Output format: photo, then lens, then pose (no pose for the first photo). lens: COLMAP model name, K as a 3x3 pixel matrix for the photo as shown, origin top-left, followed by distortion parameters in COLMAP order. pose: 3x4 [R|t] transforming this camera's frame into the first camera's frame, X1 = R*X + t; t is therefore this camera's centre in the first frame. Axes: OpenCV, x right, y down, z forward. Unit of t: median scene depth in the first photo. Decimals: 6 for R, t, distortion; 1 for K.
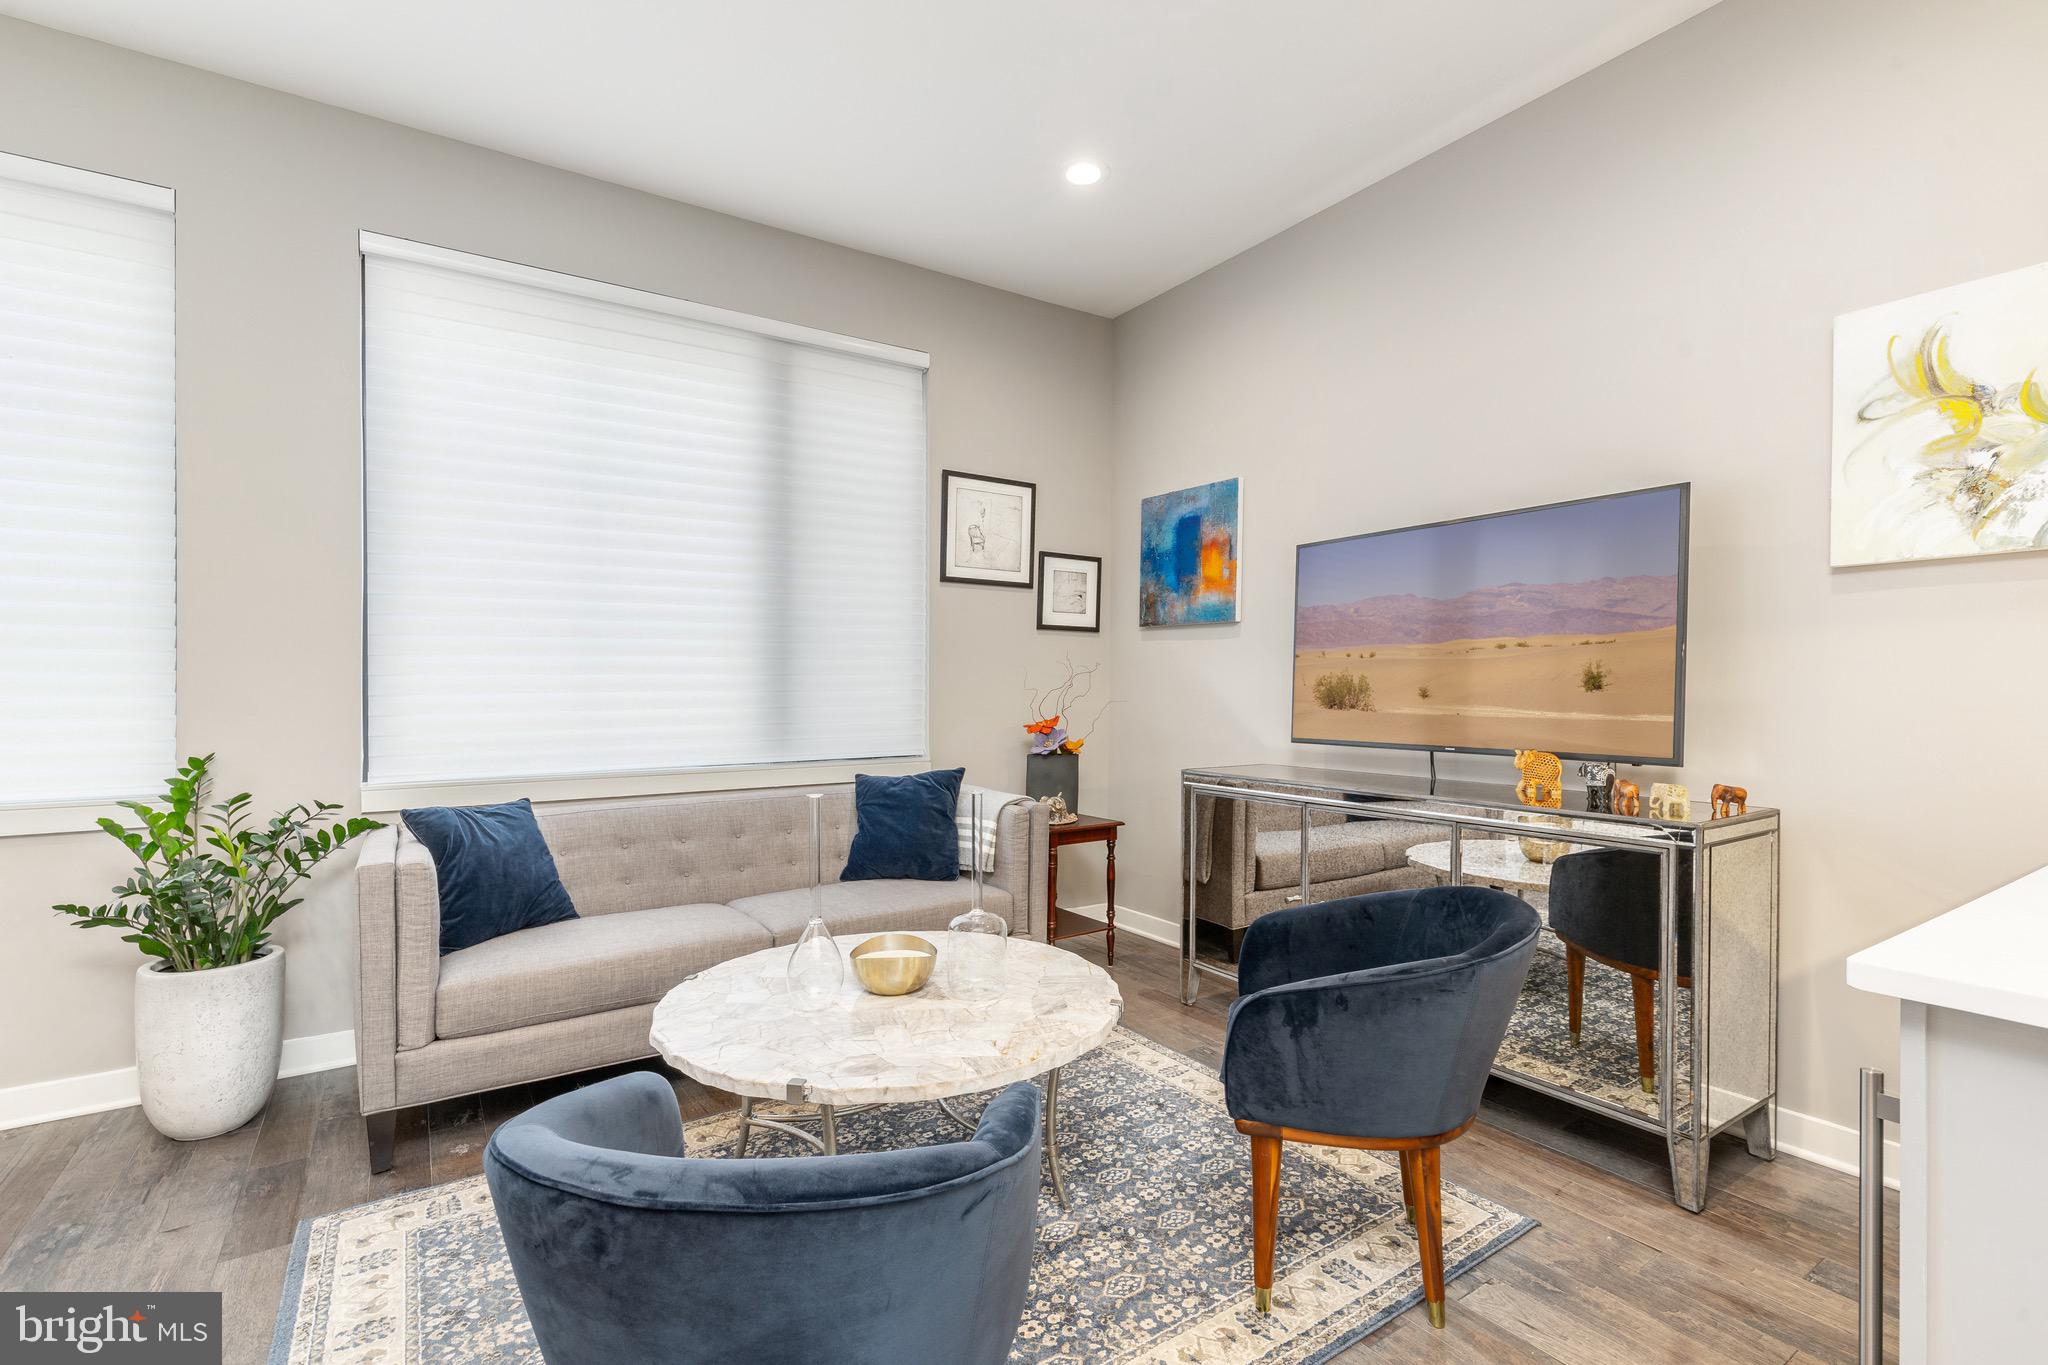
lens RADIAL K [[929.0, 0, 1025.0], [0, 929.0, 688.2], [0, 0, 1]] dist [0.005510, -0.000134]
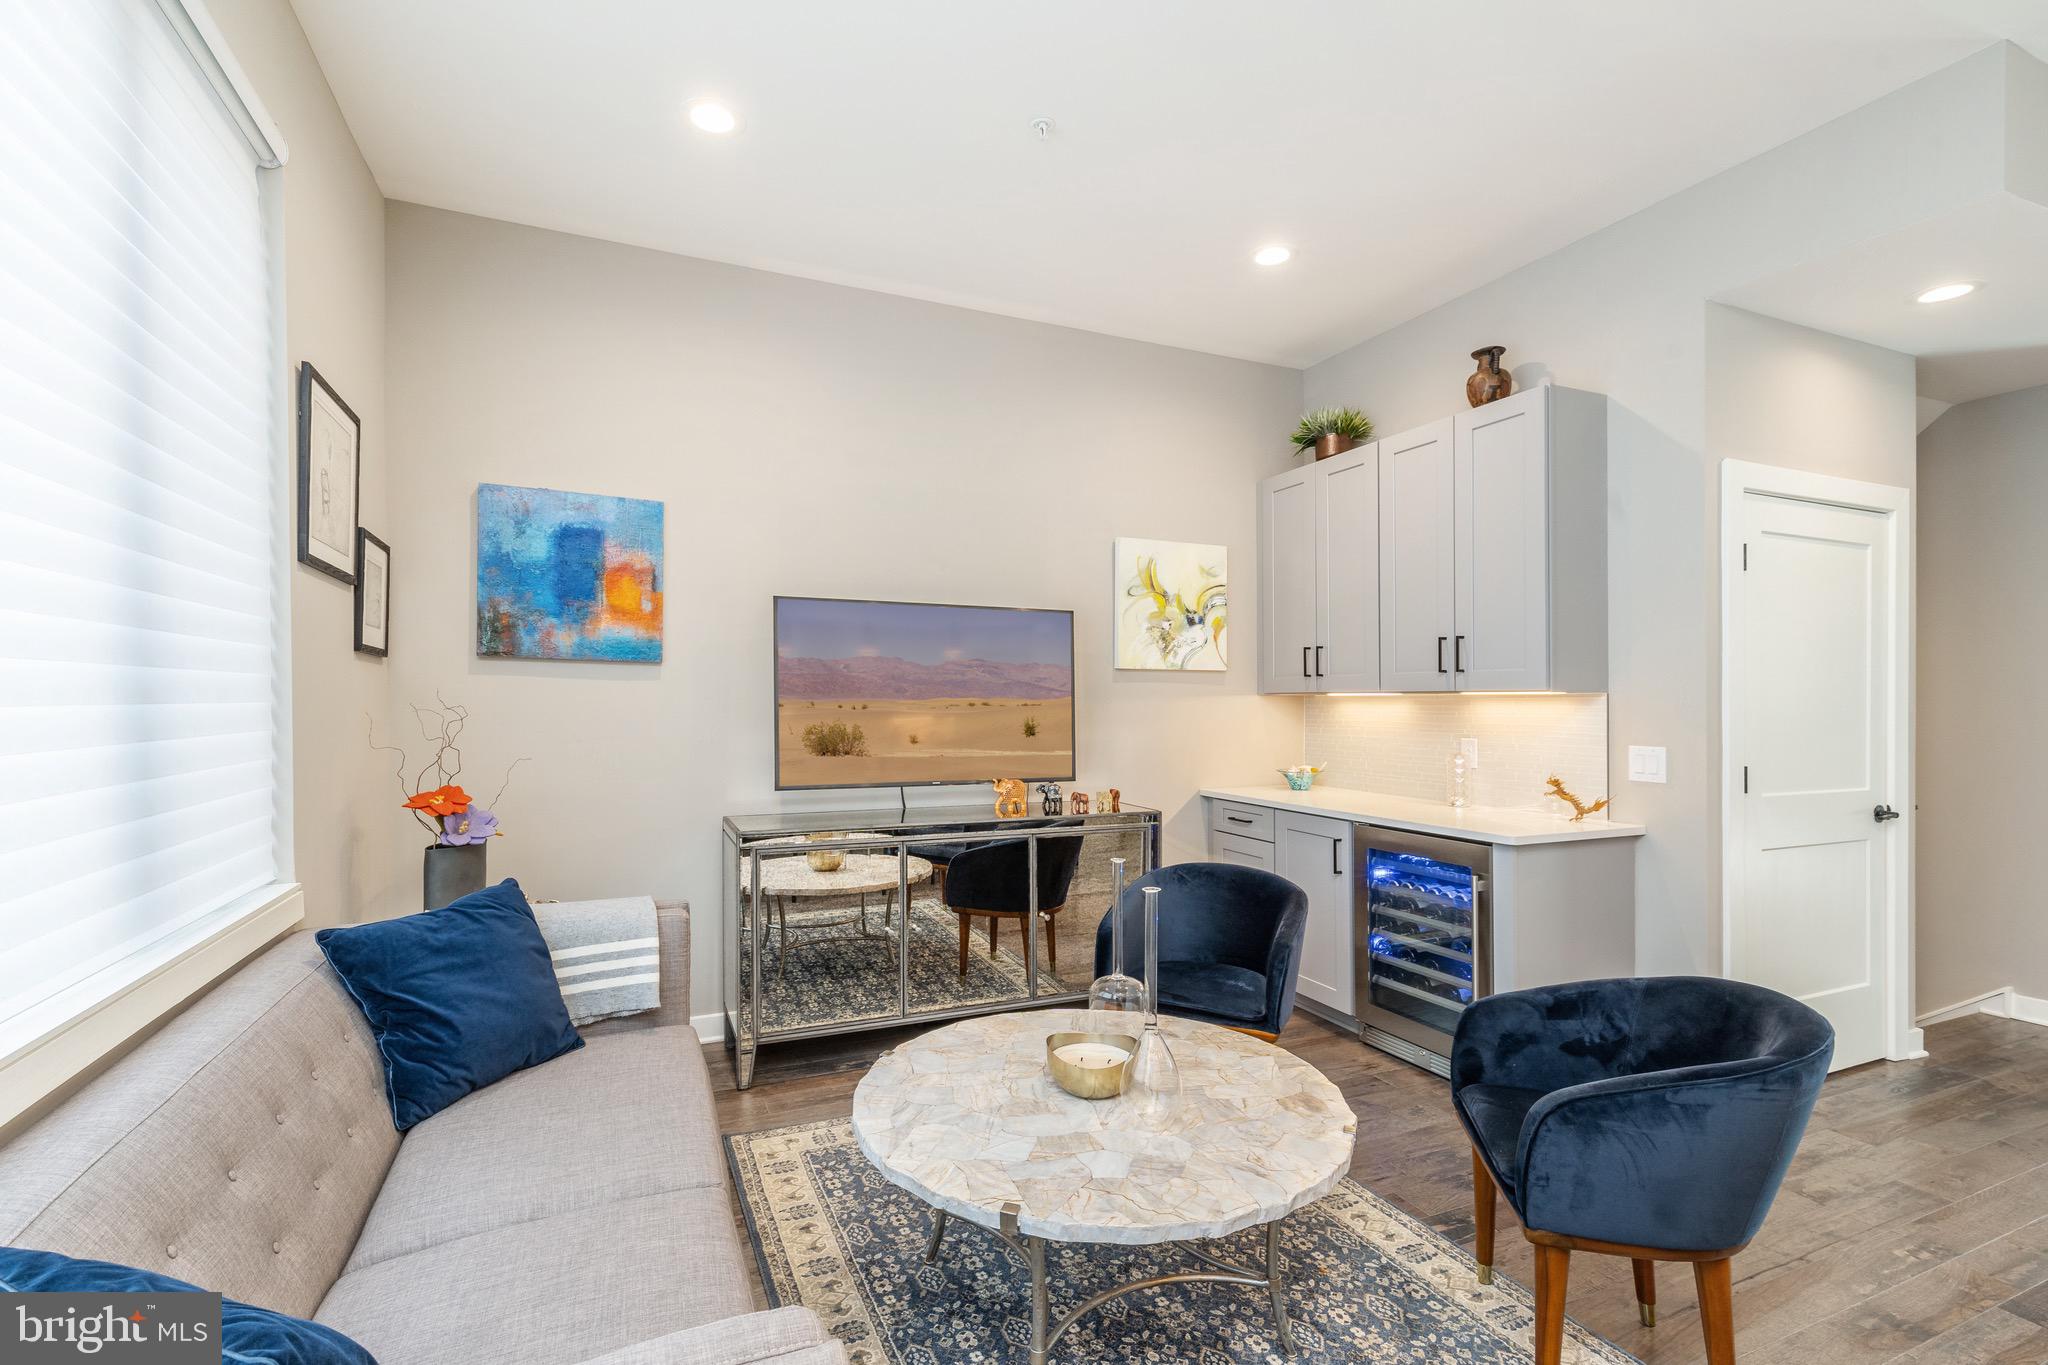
lens RADIAL K [[929.0, 0, 1028.2], [0, 929.0, 691.2], [0, 0, 1]] dist [0.005510, -0.000134]
pose [[0.173046, 0.012077, 0.984840, -0.787003], [-0.006574, 0.999917, -0.011106, -0.048292], [-0.984892, -0.004552, 0.173111, 0.660544]]
